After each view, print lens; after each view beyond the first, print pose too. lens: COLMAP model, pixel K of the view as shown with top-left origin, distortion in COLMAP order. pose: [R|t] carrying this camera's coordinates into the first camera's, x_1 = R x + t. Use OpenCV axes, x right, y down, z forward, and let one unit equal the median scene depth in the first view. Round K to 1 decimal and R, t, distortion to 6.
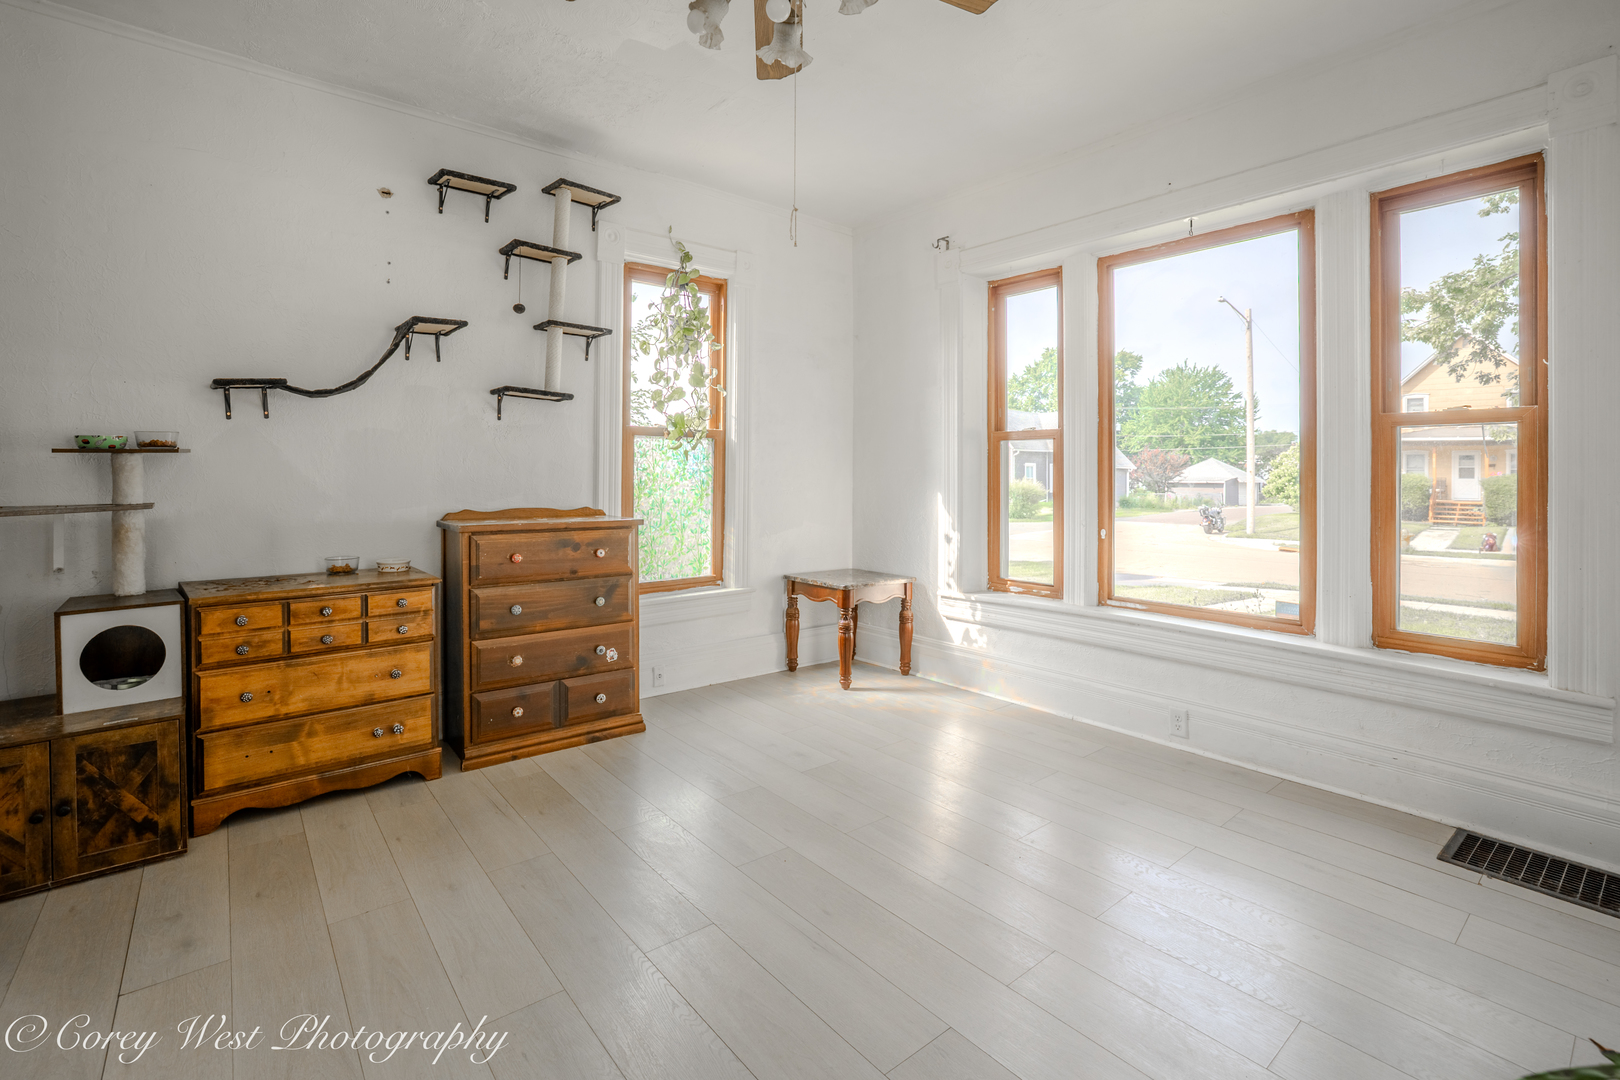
lens RADIAL K [[730.0, 0, 794.5], [0, 730.0, 477.8], [0, 0, 1]] dist [-0.019761, 0.004407]
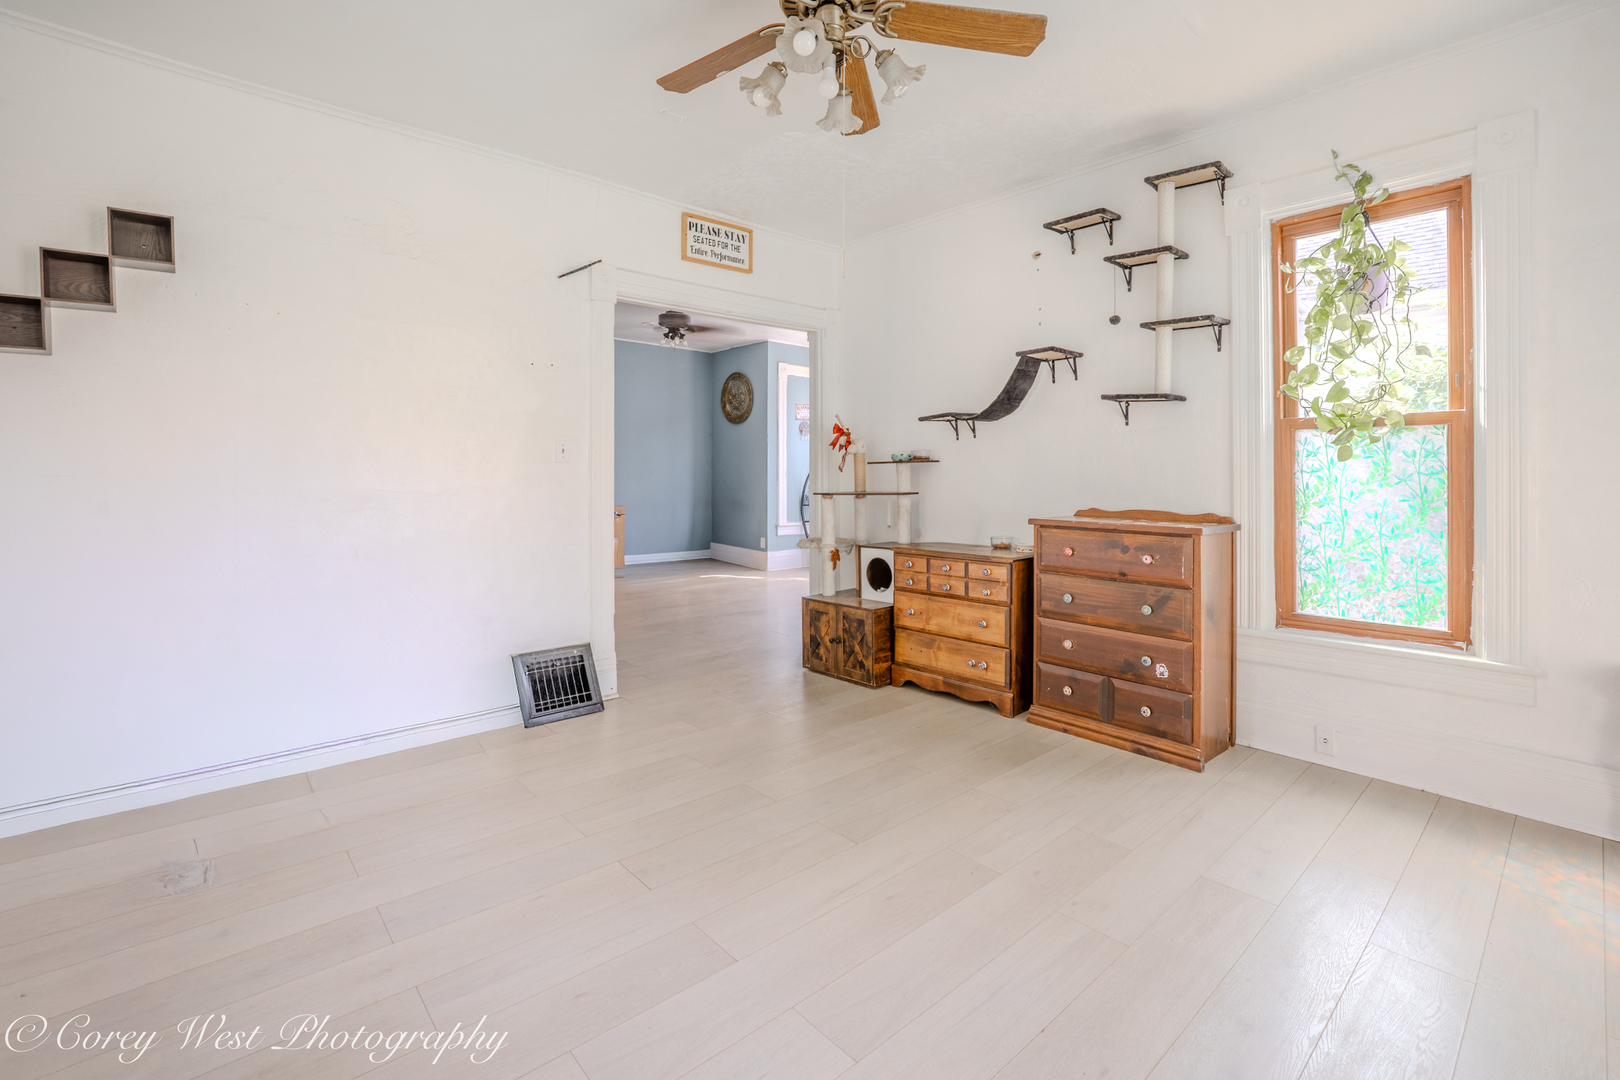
lens RADIAL K [[730.0, 0, 790.3], [0, 730.0, 474.5], [0, 0, 1]] dist [-0.019761, 0.004407]
pose [[0.061208, 0.000768, -0.998125, 0.666619], [-0.010675, 0.999943, 0.000115, -0.003176], [0.998068, 0.010648, 0.061212, 0.480858]]
